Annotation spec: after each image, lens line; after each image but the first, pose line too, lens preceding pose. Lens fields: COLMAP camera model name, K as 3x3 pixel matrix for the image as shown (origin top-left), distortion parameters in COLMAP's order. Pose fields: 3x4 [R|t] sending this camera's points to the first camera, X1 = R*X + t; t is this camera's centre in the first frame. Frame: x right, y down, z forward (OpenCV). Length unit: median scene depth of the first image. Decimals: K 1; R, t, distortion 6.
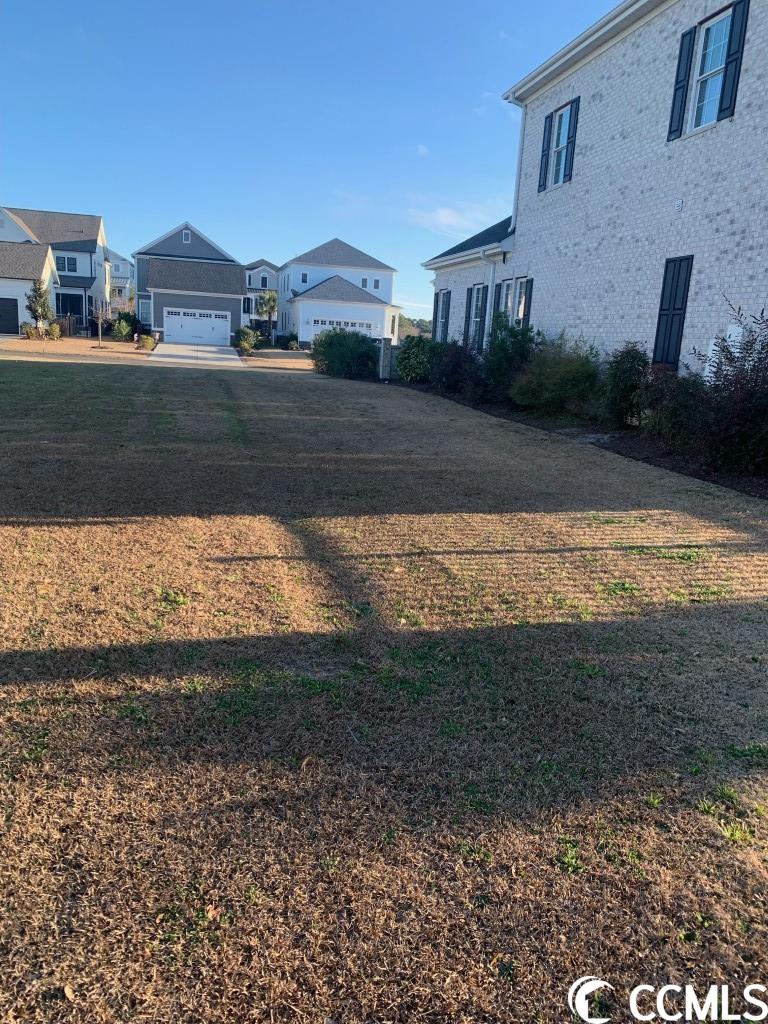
lens RADIAL K [[780.5, 0, 386.9], [0, 780.5, 517.1], [0, 0, 1]] dist [0.055999, -0.084768]
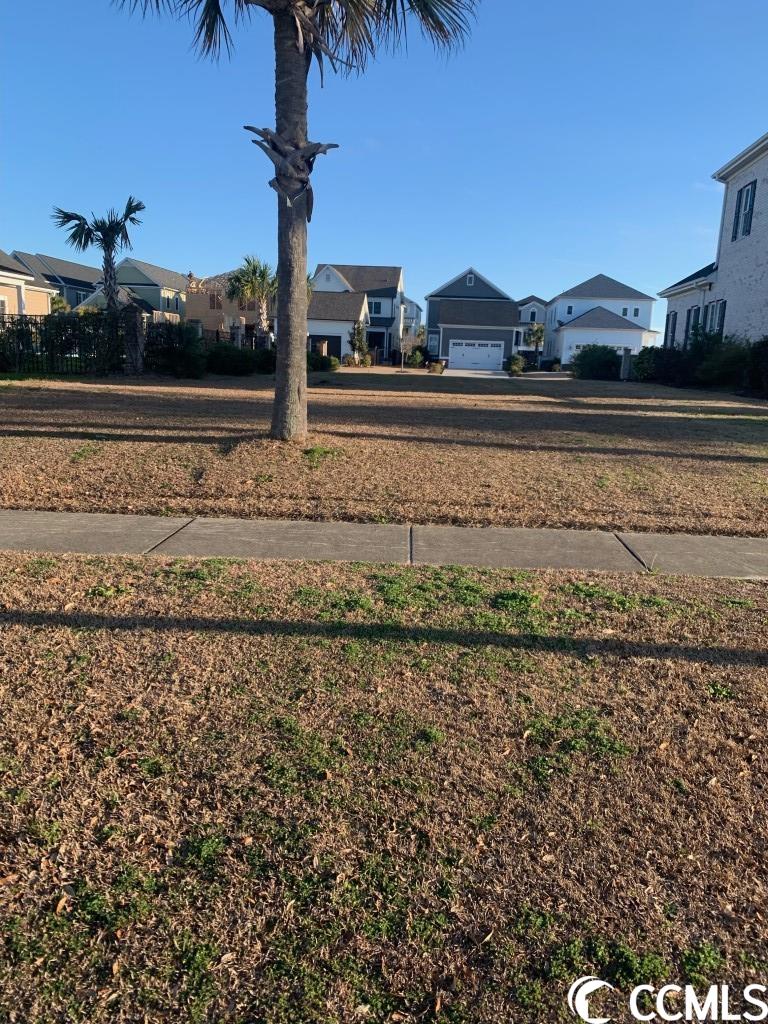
lens RADIAL K [[782.3, 0, 405.6], [0, 782.3, 519.9], [0, 0, 1]] dist [0.097430, -0.201579]
pose [[0.953995, 0.040059, -0.297135, 0.025500], [-0.051954, 0.998129, -0.032240, 0.061762], [0.295288, 0.046195, 0.954291, -0.189983]]
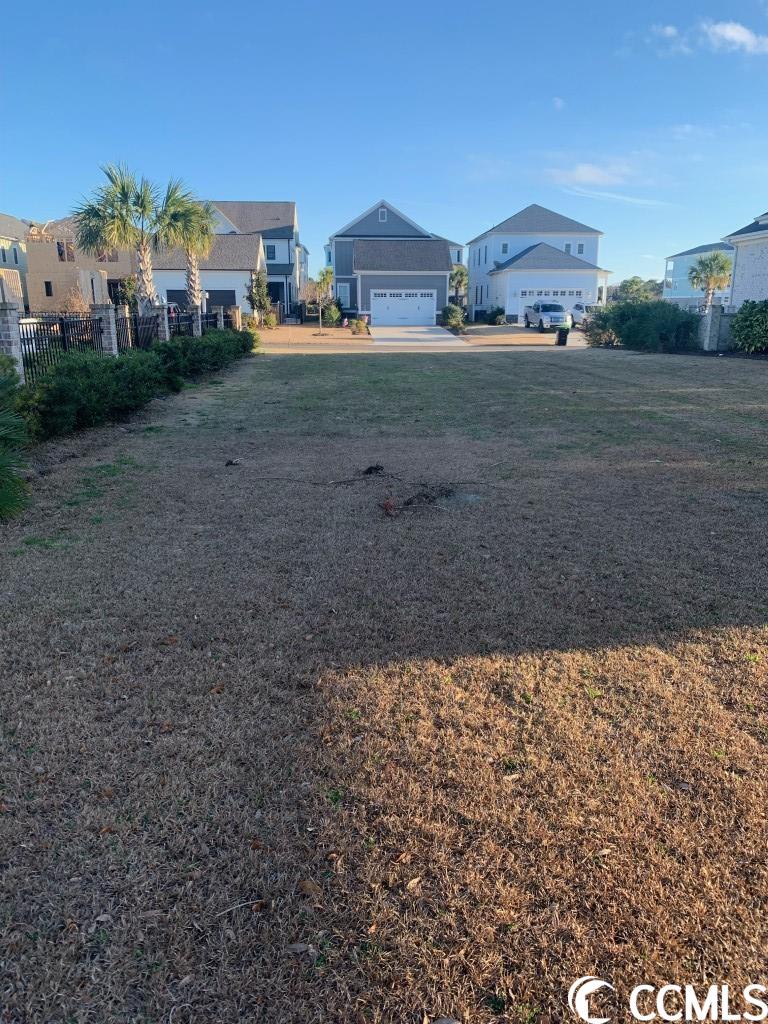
lens RADIAL K [[781.9, 0, 398.5], [0, 781.9, 511.1], [0, 0, 1]] dist [0.077959, -0.138017]
pose [[0.986052, -0.017386, -0.165526, -0.104120], [0.021606, 0.999485, 0.023729, -0.012716], [0.165029, -0.026974, 0.985920, 0.027651]]
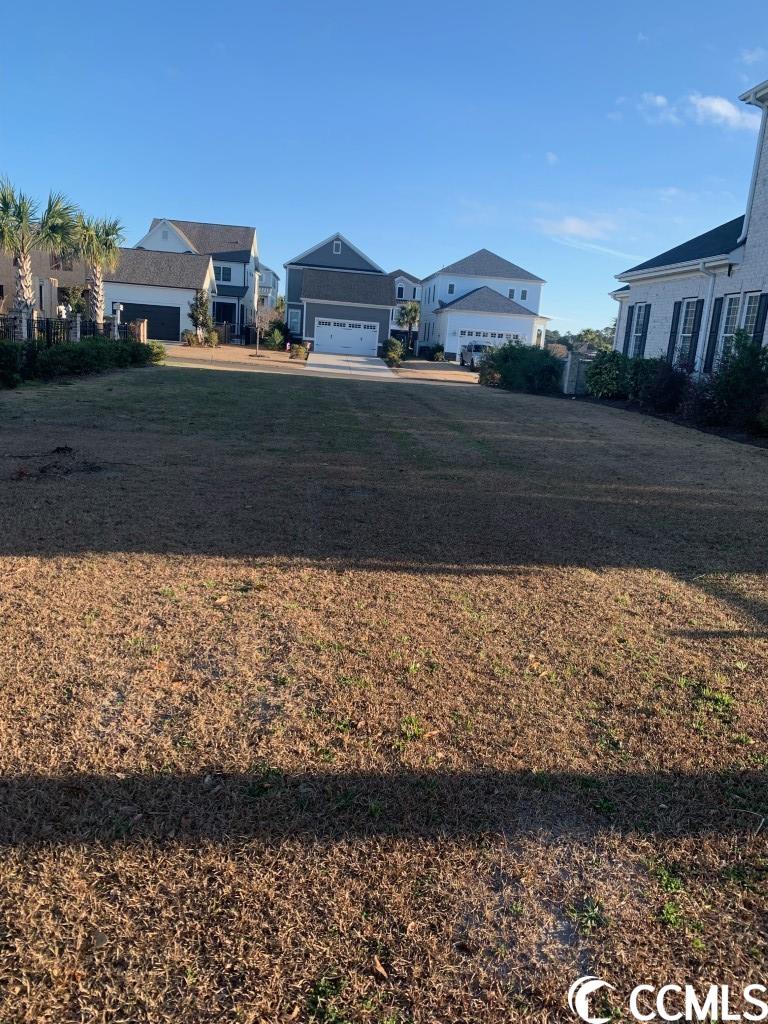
lens RADIAL K [[778.1, 0, 401.8], [0, 778.1, 516.9], [0, 0, 1]] dist [0.108039, -0.196652]
pose [[0.991267, 0.043616, -0.124451, -0.040449], [-0.045118, 0.998939, -0.009276, -0.004838], [0.123914, 0.014810, 0.992182, 0.011550]]
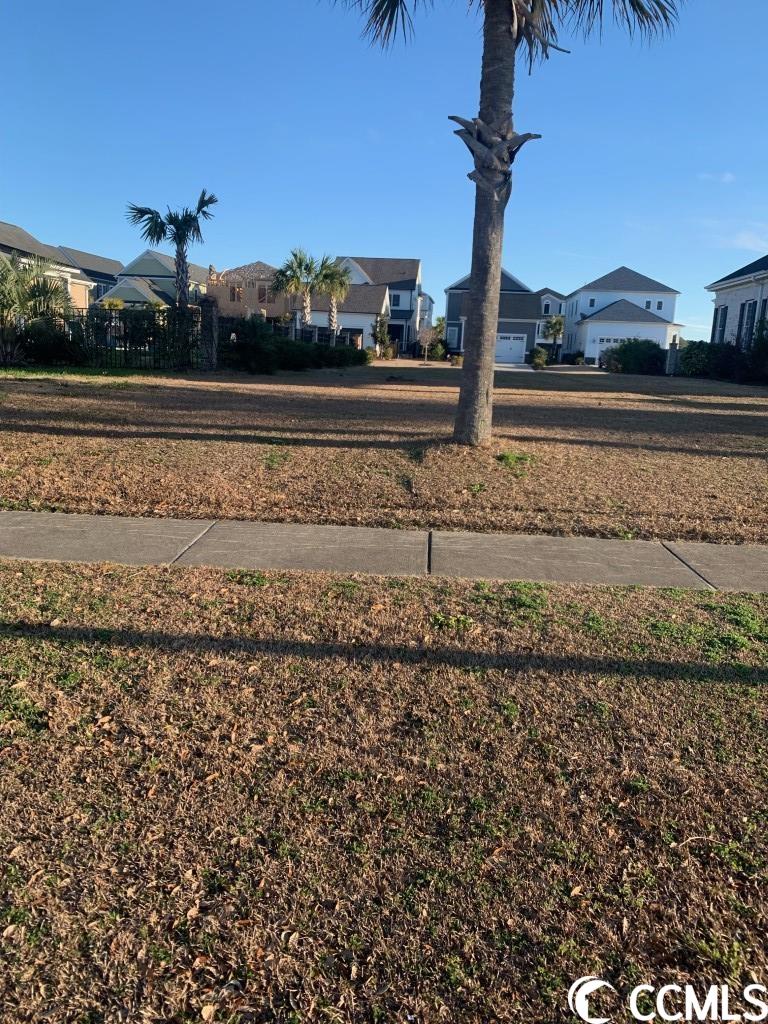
lens RADIAL K [[777.8, 0, 382.5], [0, 777.8, 516.8], [0, 0, 1]] dist [0.088552, -0.187165]
pose [[0.943939, 0.051610, -0.326061, -0.008110], [-0.062558, 0.997772, -0.023172, 0.060320], [0.324139, 0.042270, 0.945065, -0.193537]]
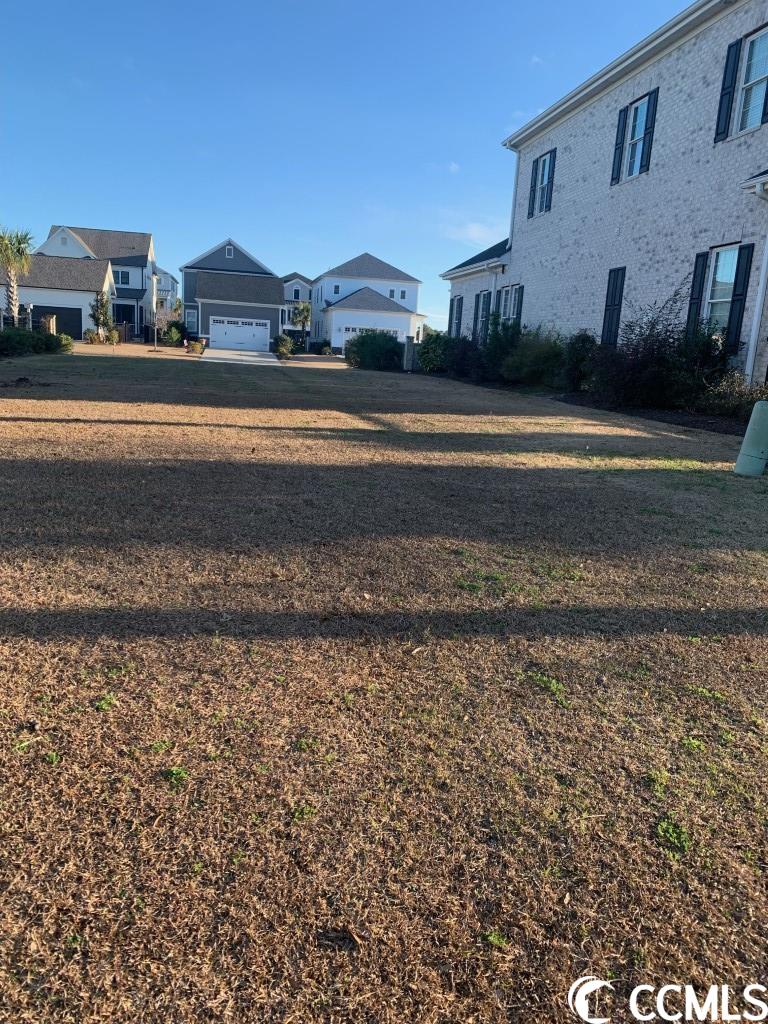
lens RADIAL K [[777.8, 0, 382.5], [0, 777.8, 516.8], [0, 0, 1]] dist [0.088552, -0.187165]
pose [[0.999236, 0.008372, -0.038171, 0.002743], [-0.008948, 0.999848, -0.014946, 0.033330], [0.038040, 0.015276, 0.999159, -0.098956]]
